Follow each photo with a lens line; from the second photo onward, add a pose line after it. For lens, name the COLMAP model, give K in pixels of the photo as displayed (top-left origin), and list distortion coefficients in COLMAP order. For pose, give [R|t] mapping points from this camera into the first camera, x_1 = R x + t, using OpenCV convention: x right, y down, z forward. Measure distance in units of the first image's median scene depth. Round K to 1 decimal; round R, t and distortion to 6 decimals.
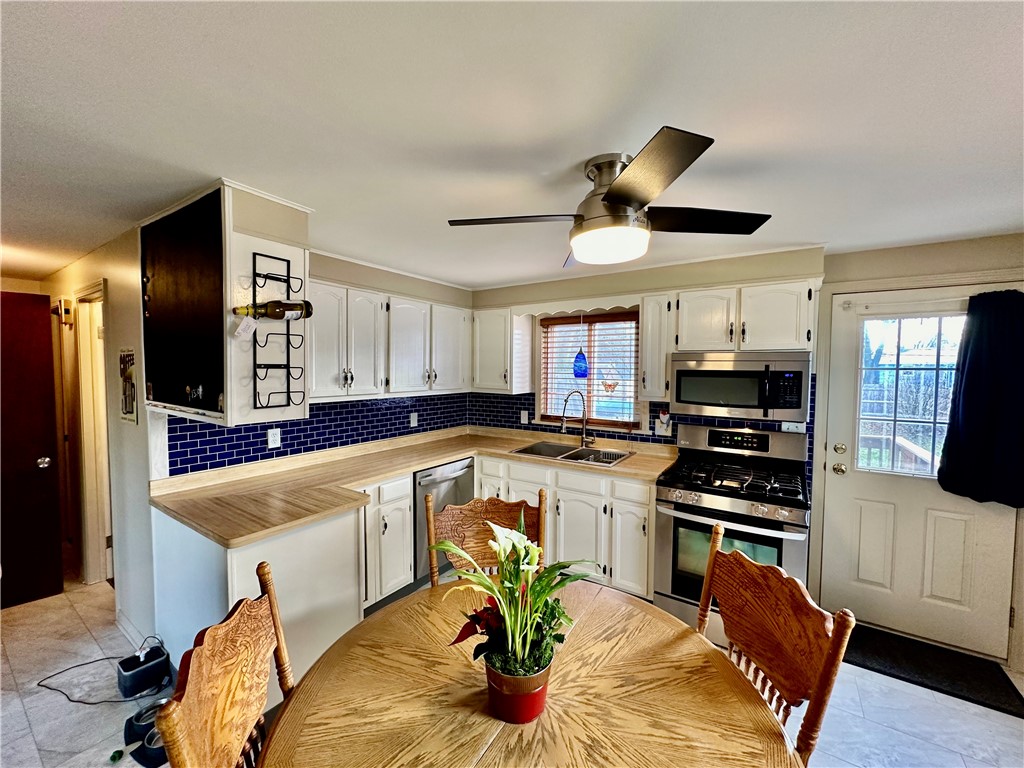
lens RADIAL K [[406.7, 0, 513.2], [0, 406.7, 383.6], [0, 0, 1]] dist [-0.003536, 0.000486]
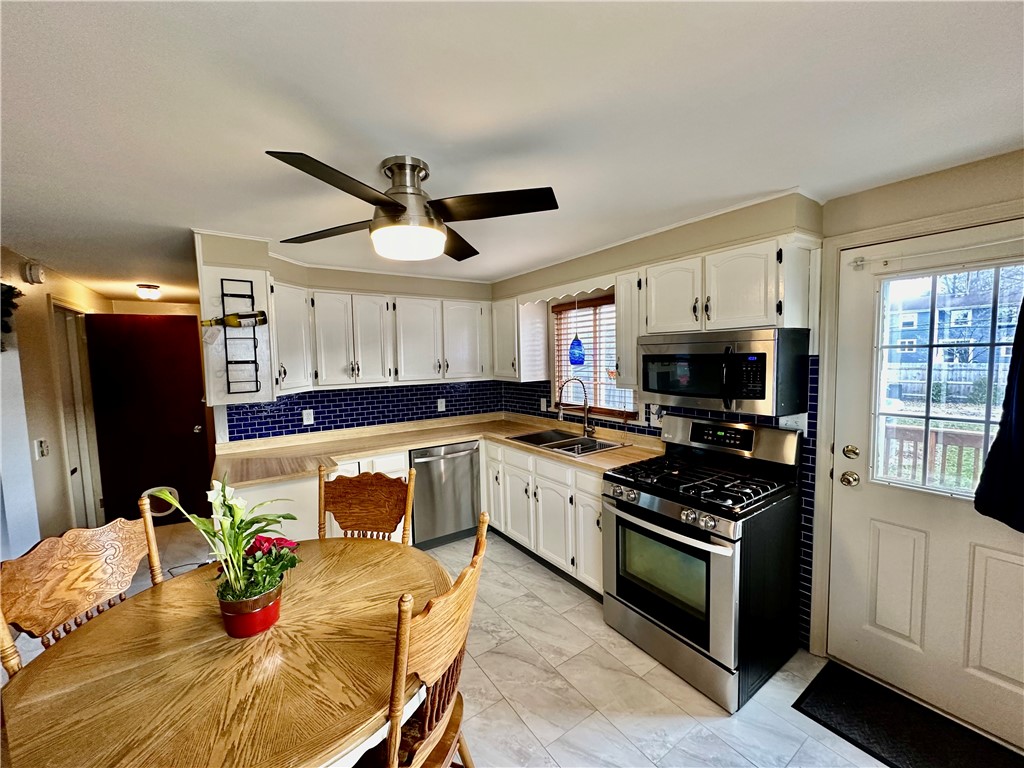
lens RADIAL K [[406.7, 0, 513.2], [0, 406.7, 383.6], [0, 0, 1]] dist [-0.003536, 0.000486]
pose [[0.929155, -0.000928, -0.369690, 0.441275], [0.012658, 0.999490, 0.029305, 0.000057], [0.369474, -0.031908, 0.928693, 0.050491]]
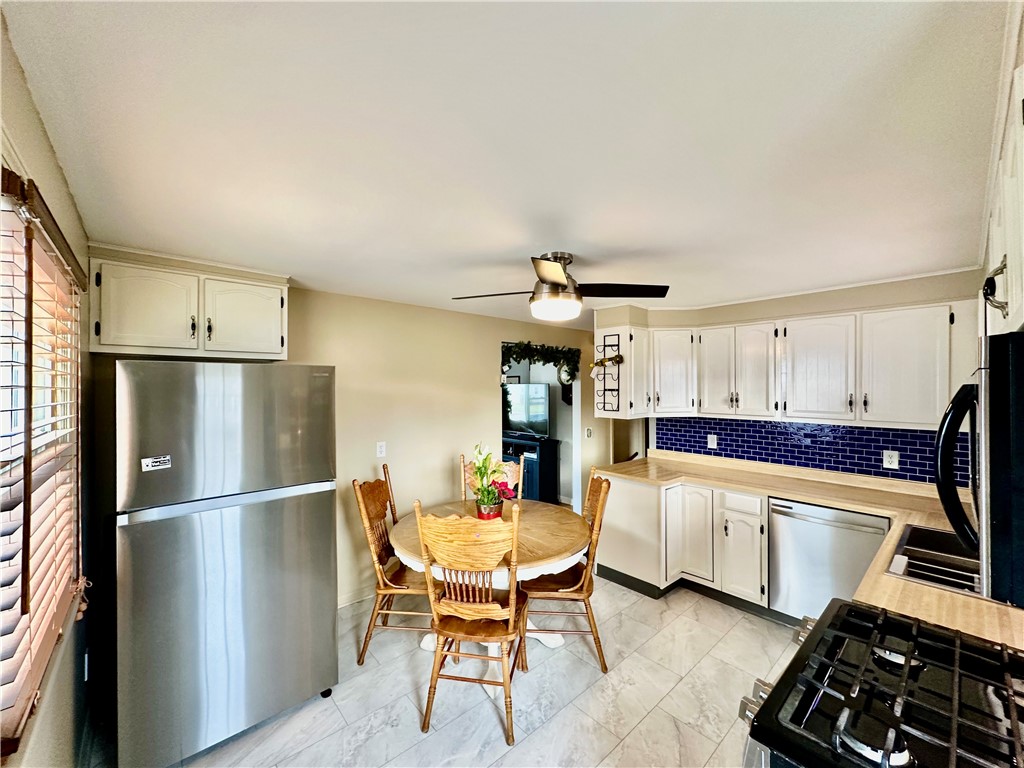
lens RADIAL K [[406.7, 0, 513.2], [0, 406.7, 383.6], [0, 0, 1]] dist [-0.003536, 0.000486]
pose [[-0.247474, -0.016707, -0.968750, 0.862904], [-0.044087, 0.999010, -0.005967, -0.024298], [0.967891, 0.041233, -0.247966, 0.616775]]
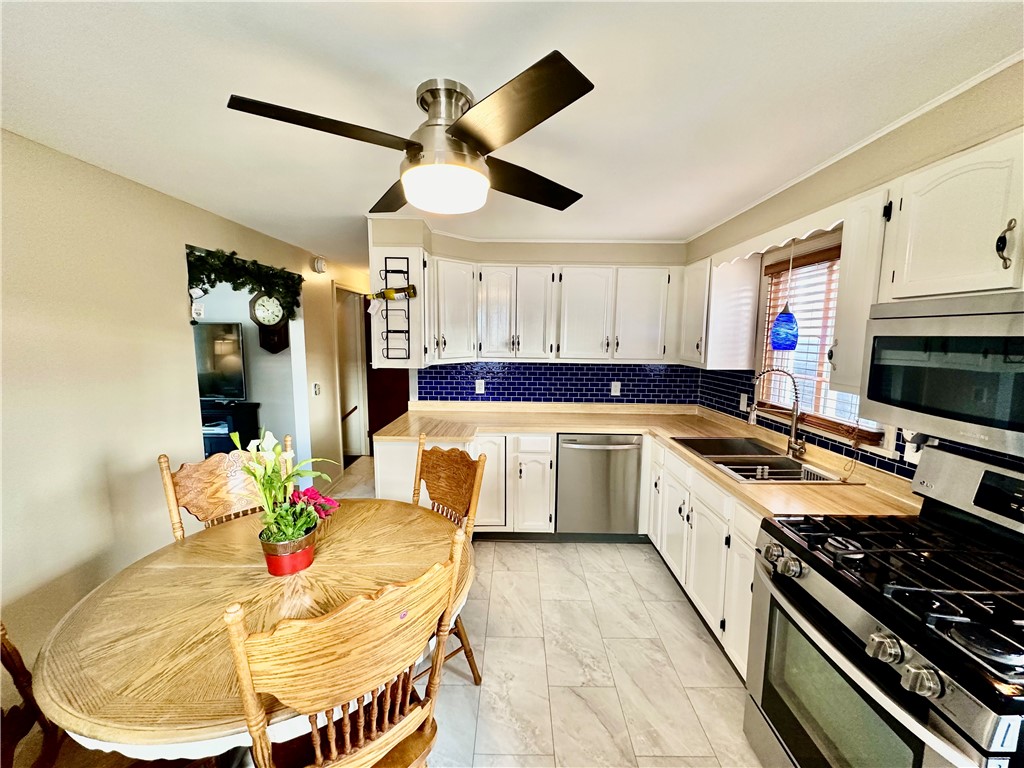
lens RADIAL K [[406.7, 0, 513.2], [0, 406.7, 383.6], [0, 0, 1]] dist [-0.003536, 0.000486]
pose [[0.550480, 0.096603, -0.829241, 0.549070], [-0.041075, 0.995214, 0.088672, -0.000691], [0.833838, -0.014751, 0.551813, 0.312659]]
